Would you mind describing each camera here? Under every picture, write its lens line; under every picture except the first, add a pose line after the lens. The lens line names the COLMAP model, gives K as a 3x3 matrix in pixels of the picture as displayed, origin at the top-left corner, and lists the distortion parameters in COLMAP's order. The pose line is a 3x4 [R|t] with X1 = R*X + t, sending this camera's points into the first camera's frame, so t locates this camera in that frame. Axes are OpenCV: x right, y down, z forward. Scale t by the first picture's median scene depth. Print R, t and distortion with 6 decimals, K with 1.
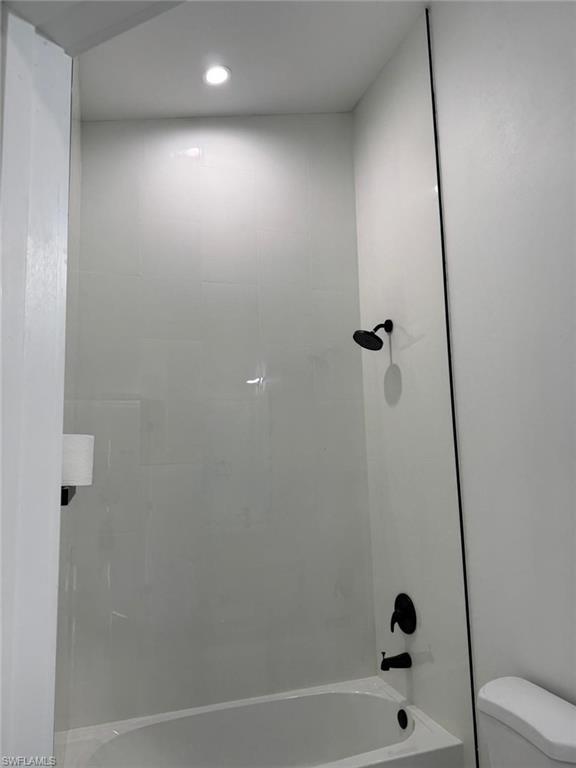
lens RADIAL K [[549.1, 0, 284.1], [0, 549.1, 388.0], [0, 0, 1]] dist [0.049181, -0.017581]
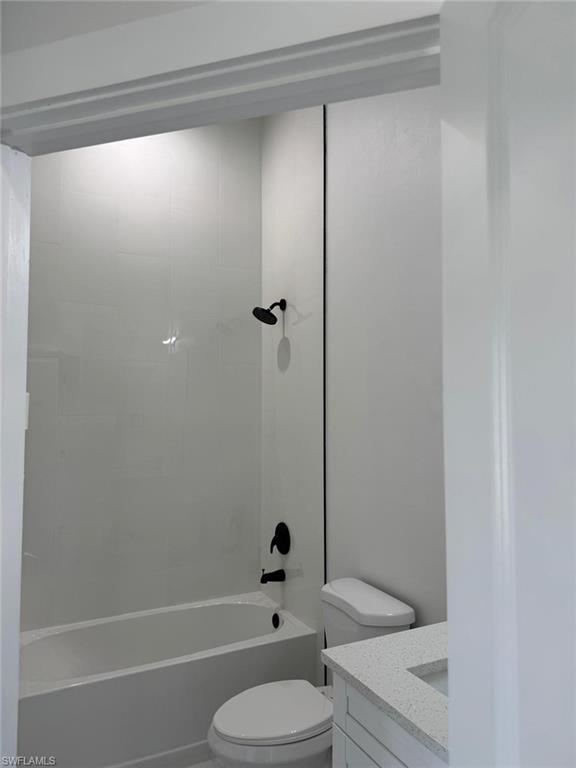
lens RADIAL K [[549.1, 0, 289.7], [0, 549.1, 377.1], [0, 0, 1]] dist [0.049181, -0.017581]
pose [[0.988275, 0.036721, 0.148203, 0.036964], [-0.045723, 0.997281, 0.057792, -0.028282], [-0.145678, -0.063891, 0.987267, -0.199753]]
